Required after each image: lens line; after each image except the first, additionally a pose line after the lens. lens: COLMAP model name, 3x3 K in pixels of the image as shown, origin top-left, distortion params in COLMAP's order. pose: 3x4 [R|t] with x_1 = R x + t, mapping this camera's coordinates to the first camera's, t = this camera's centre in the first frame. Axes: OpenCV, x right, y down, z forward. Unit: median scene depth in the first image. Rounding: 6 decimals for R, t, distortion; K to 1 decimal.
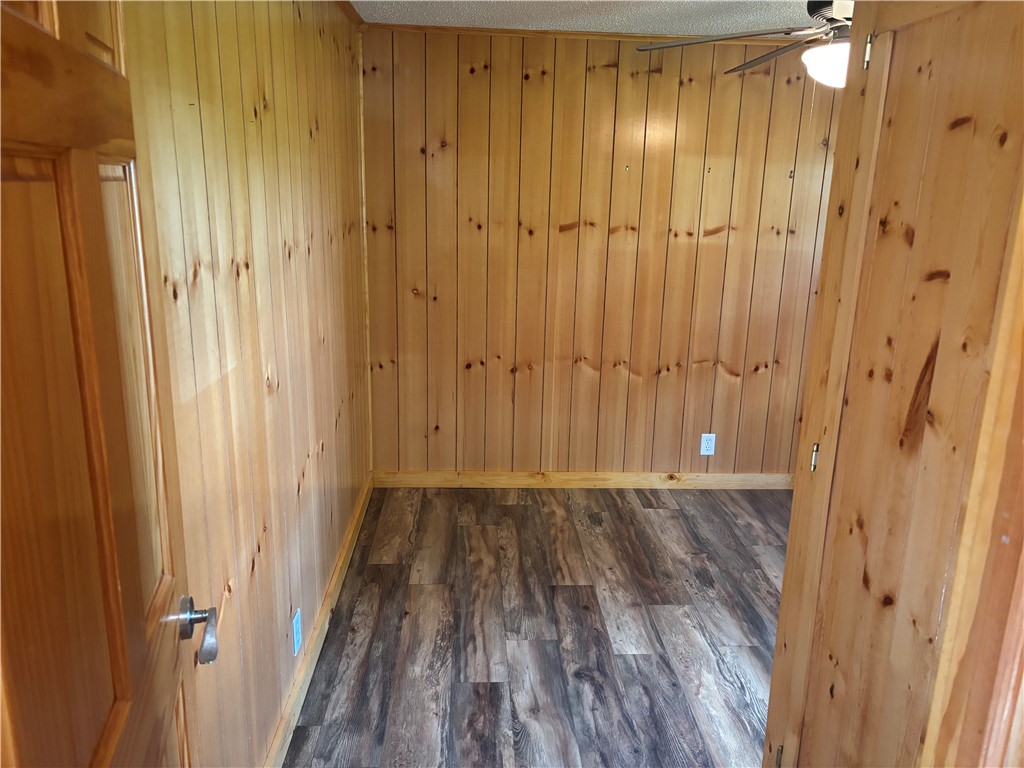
lens RADIAL K [[776.7, 0, 512.0], [0, 776.7, 384.0], [0, 0, 1]] dist [0.058840, -0.074168]
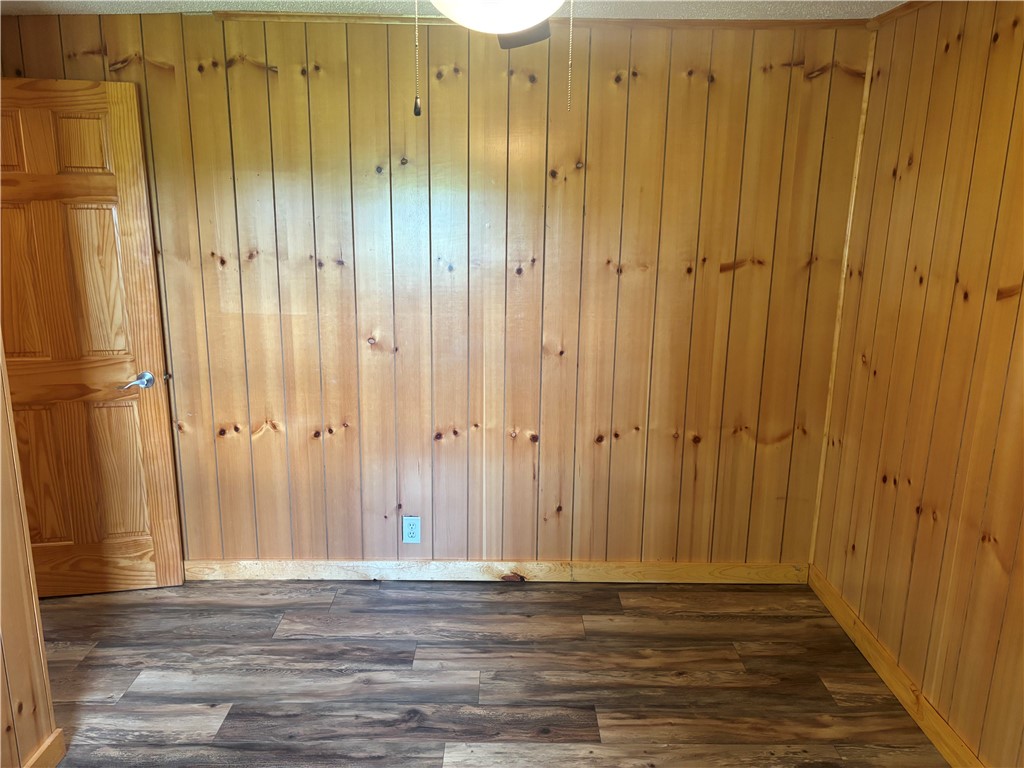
lens RADIAL K [[783.0, 0, 512.0], [0, 783.0, 384.0], [0, 0, 1]] dist [0.058312, -0.003149]
pose [[-0.053336, 0.202566, -0.977815, 0.860140], [-0.255459, 0.943856, 0.209465, -0.226153], [0.965347, 0.260964, 0.001406, 0.905018]]
